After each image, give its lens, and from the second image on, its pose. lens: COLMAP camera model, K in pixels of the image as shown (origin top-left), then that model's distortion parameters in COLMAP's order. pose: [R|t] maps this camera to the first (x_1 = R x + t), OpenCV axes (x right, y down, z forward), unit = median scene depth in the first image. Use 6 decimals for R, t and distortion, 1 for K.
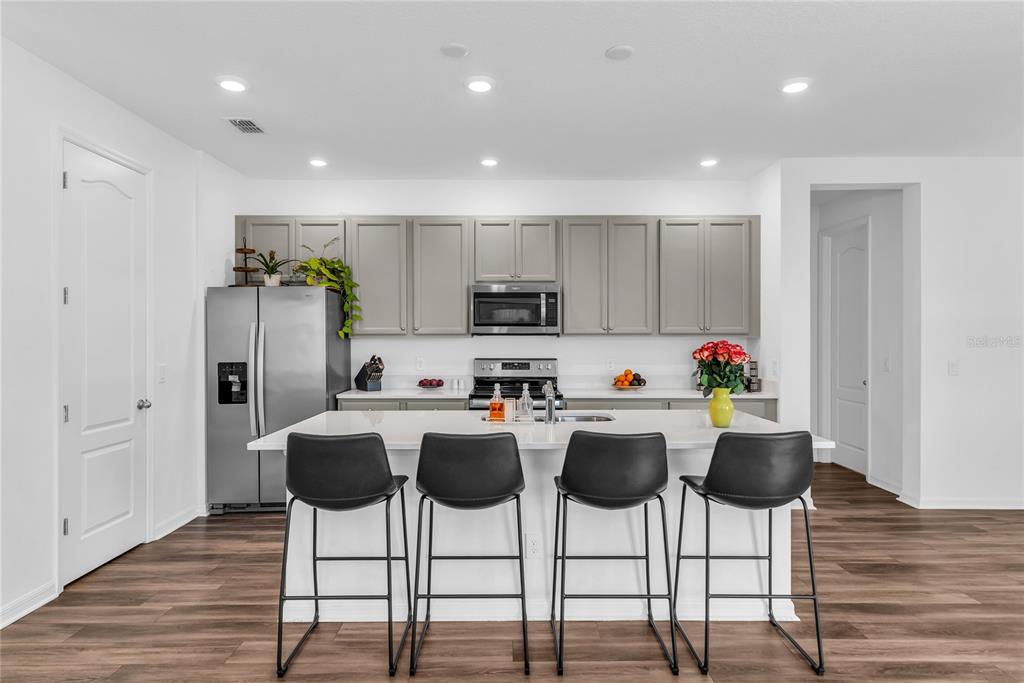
lens RADIAL K [[570.4, 0, 510.8], [0, 570.4, 338.6], [0, 0, 1]] dist [0.005480, -0.000305]
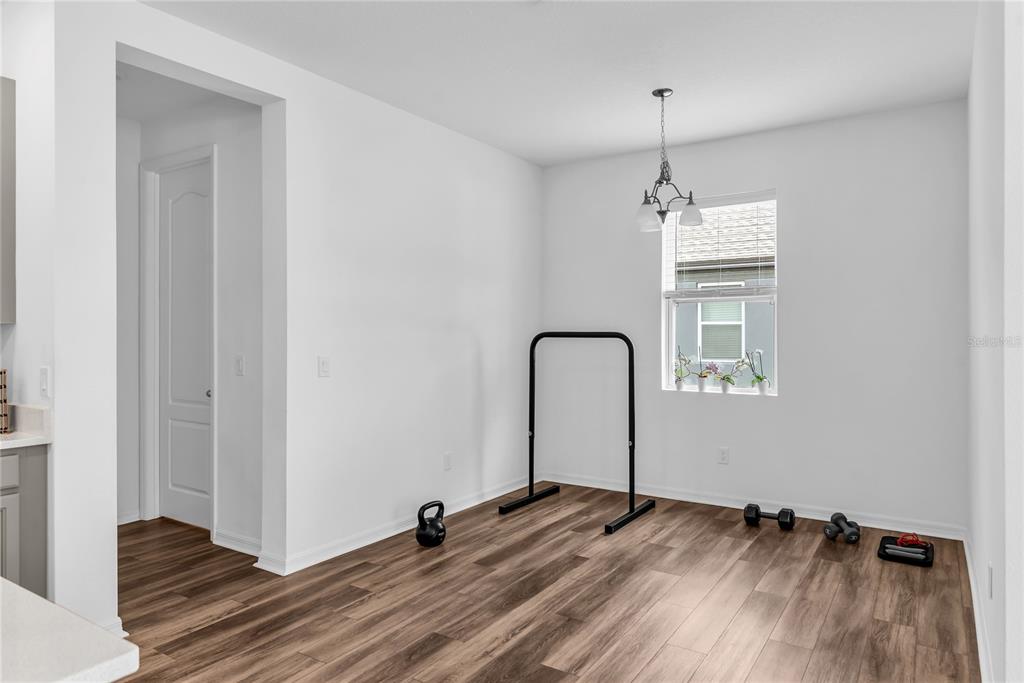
lens RADIAL K [[654.5, 0, 528.0], [0, 654.5, 333.0], [0, 0, 1]] dist [-0.000361, 0.000649]
pose [[0.527314, -0.002082, 0.849668, 0.191690], [0.000944, 0.999998, 0.001865, 0.006379], [-0.849670, -0.000182, 0.527315, 0.322400]]
